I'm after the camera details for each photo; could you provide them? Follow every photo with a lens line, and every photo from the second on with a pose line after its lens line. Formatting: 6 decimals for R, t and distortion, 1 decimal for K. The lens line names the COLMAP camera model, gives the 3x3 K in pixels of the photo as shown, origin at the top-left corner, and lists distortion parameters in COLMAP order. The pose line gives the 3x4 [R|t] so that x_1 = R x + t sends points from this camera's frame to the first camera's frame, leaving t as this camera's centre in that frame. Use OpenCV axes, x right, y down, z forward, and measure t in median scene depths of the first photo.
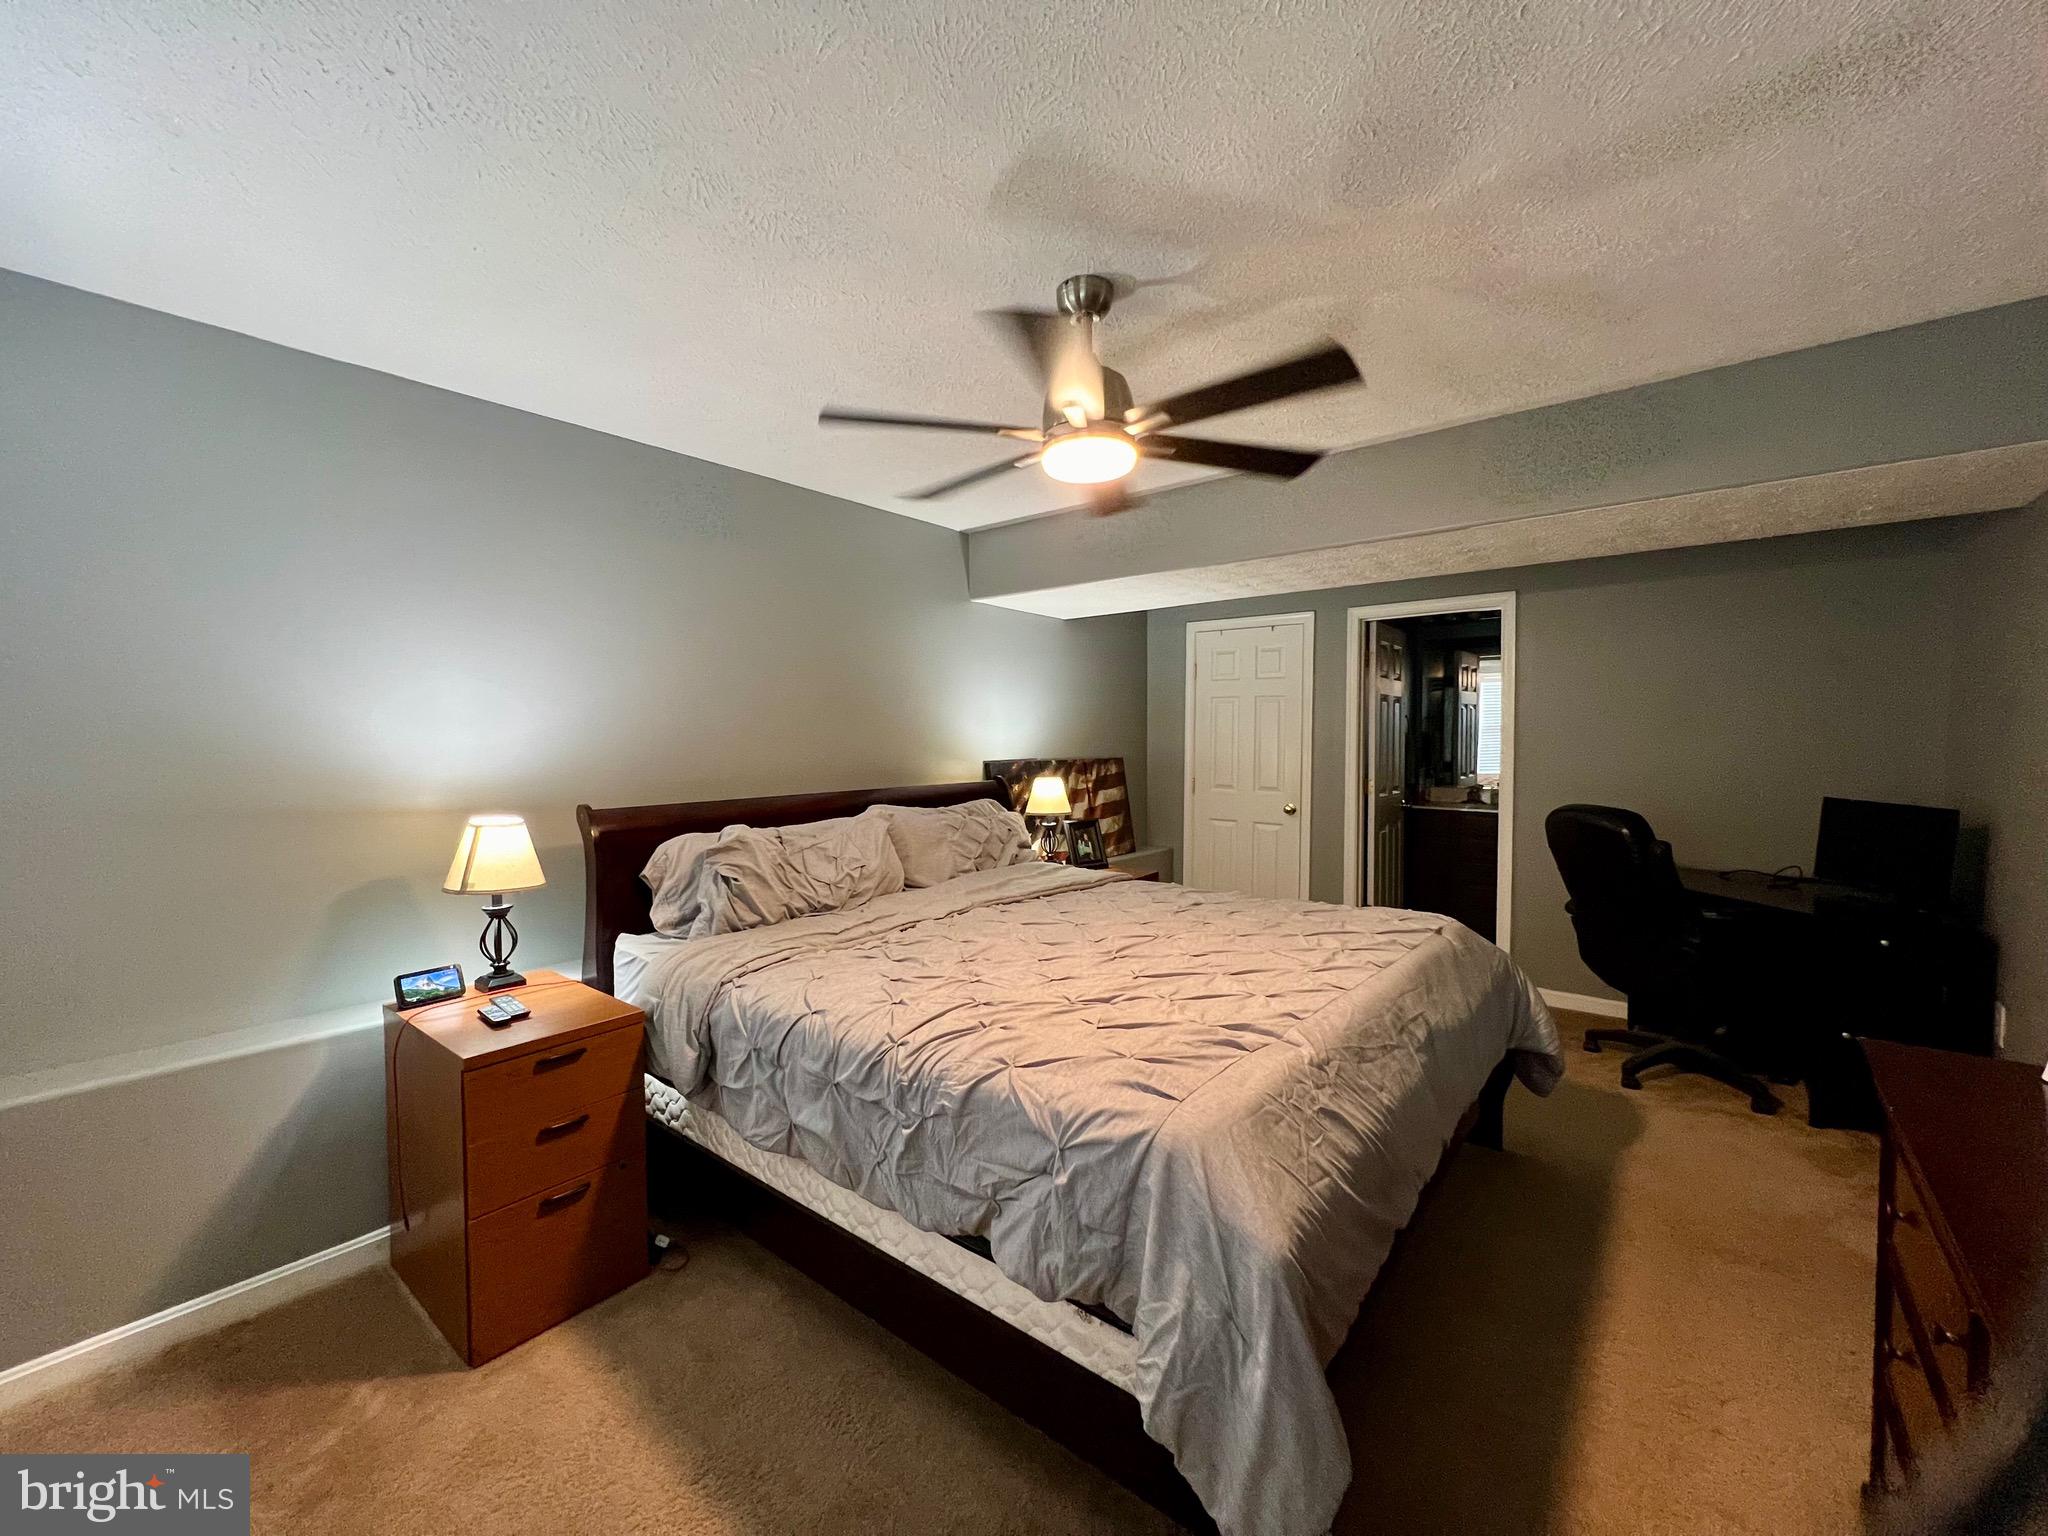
lens RADIAL K [[815.4, 0, 1032.0], [0, 815.4, 760.2], [0, 0, 1]] dist [-0.001460, 0.000531]
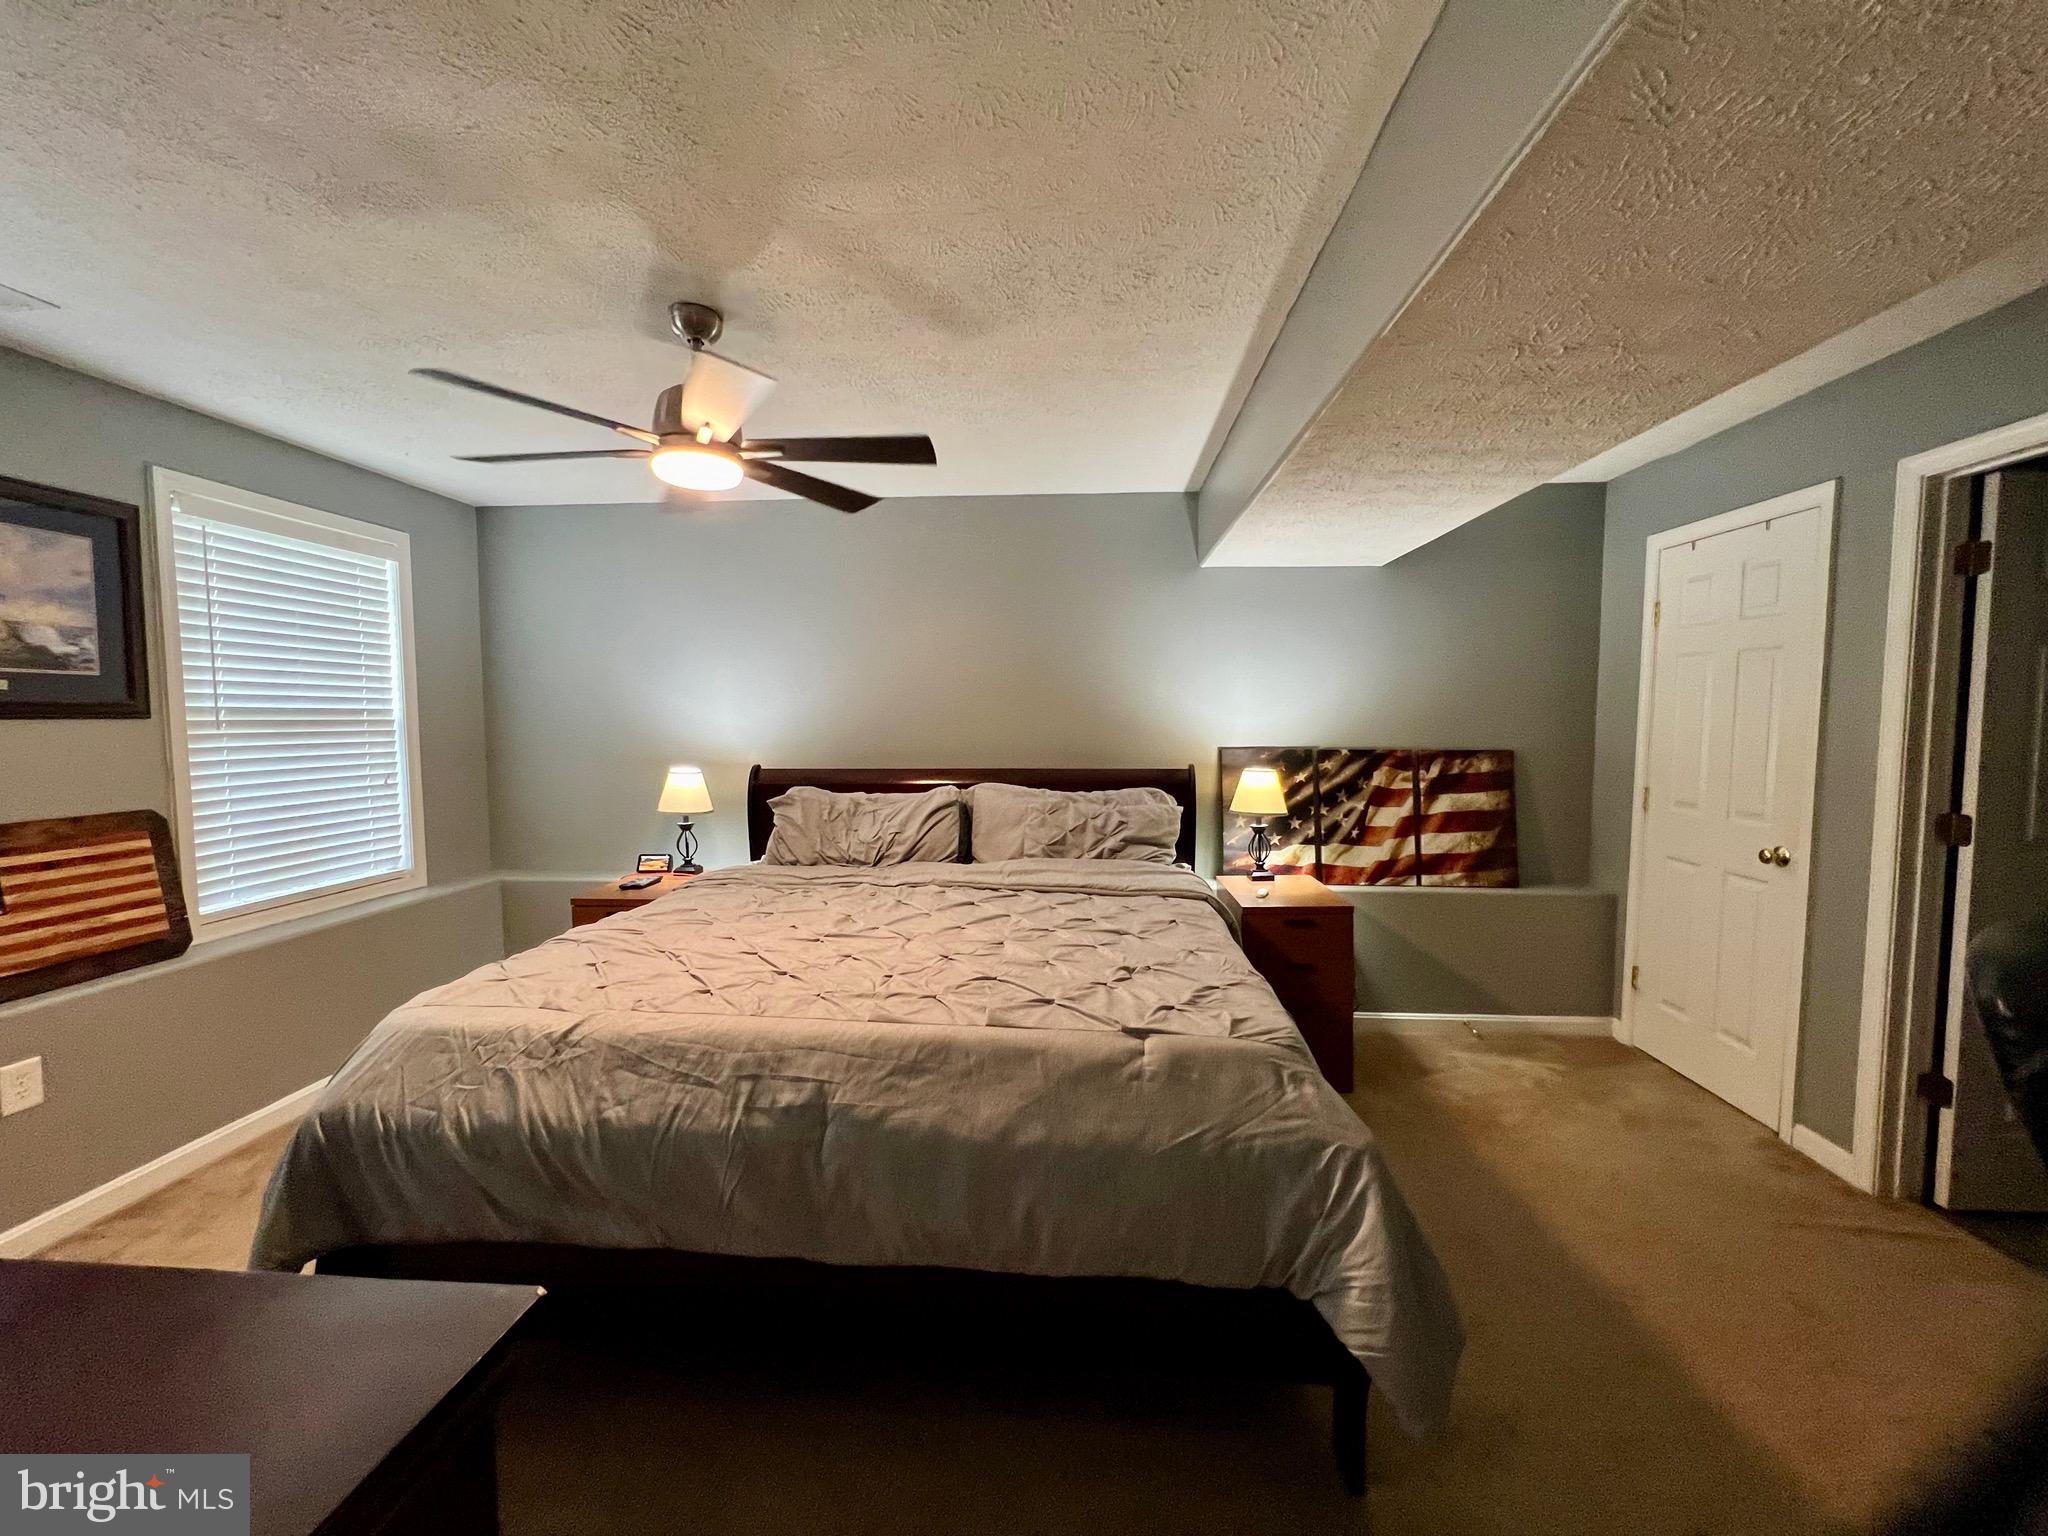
lens RADIAL K [[815.4, 0, 1028.9], [0, 815.4, 769.6], [0, 0, 1]] dist [-0.001460, 0.000531]
pose [[0.571028, 0.056221, -0.819003, 0.557549], [-0.025625, 0.998387, 0.050669, -0.014207], [0.820531, -0.007946, 0.571547, 0.330946]]
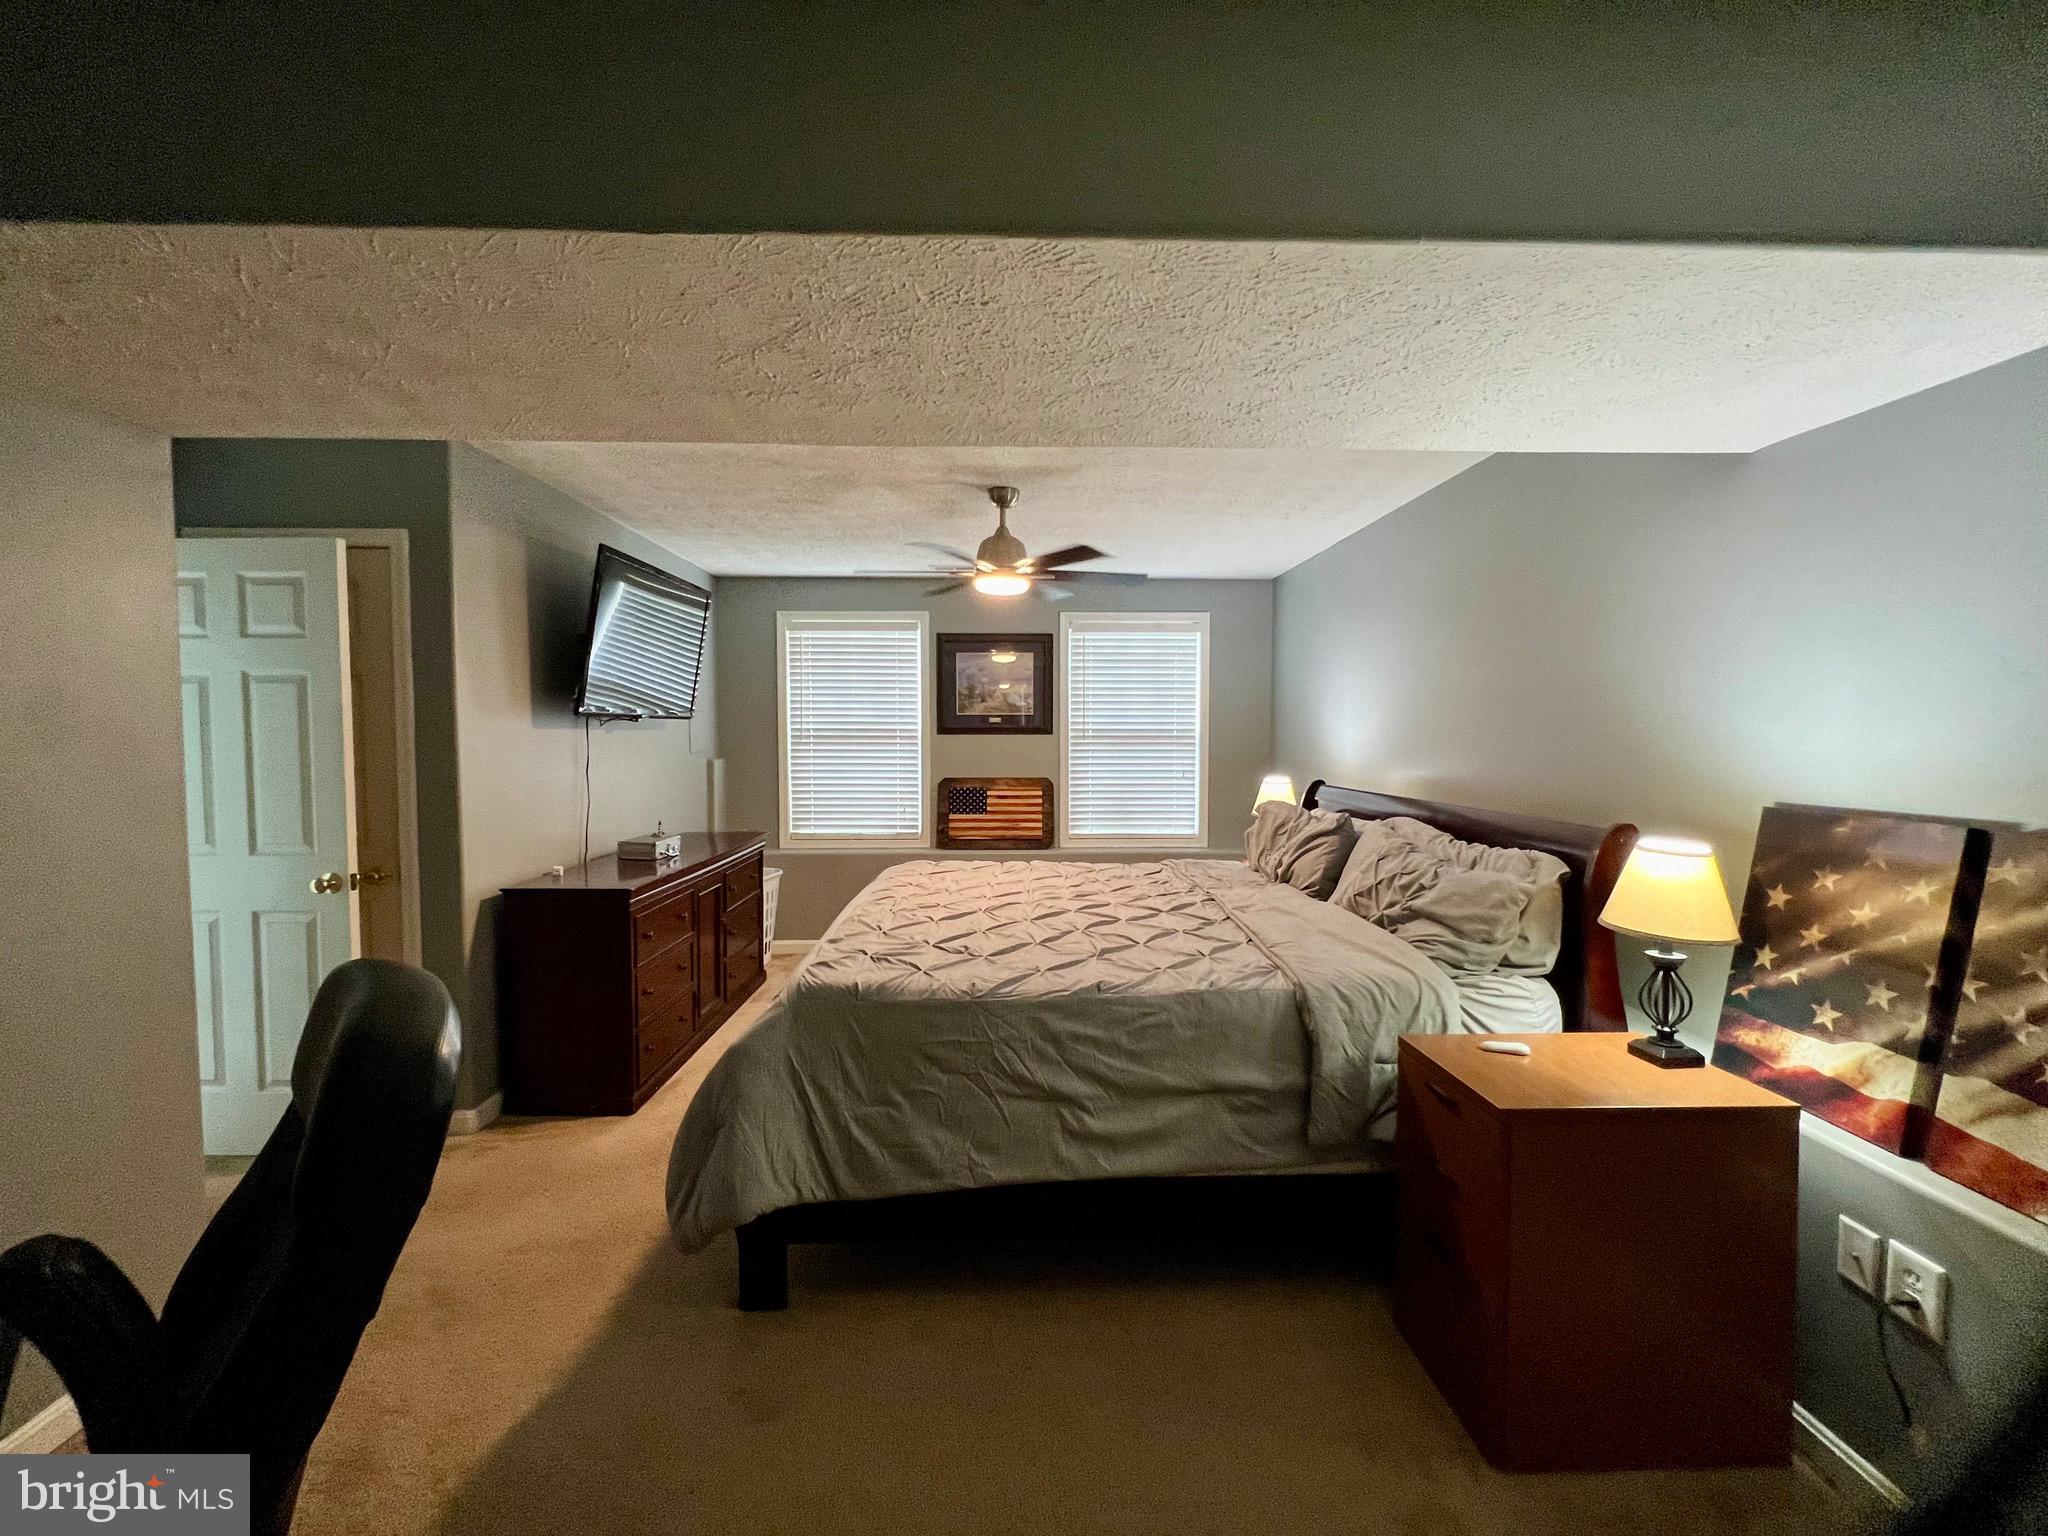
lens RADIAL K [[815.4, 0, 1026.9], [0, 815.4, 770.3], [0, 0, 1]] dist [-0.001460, 0.000531]
pose [[-0.757165, 0.033179, -0.652380, 0.541928], [-0.019859, 0.997078, 0.073758, -0.041736], [0.652921, 0.068803, -0.754294, 1.082381]]
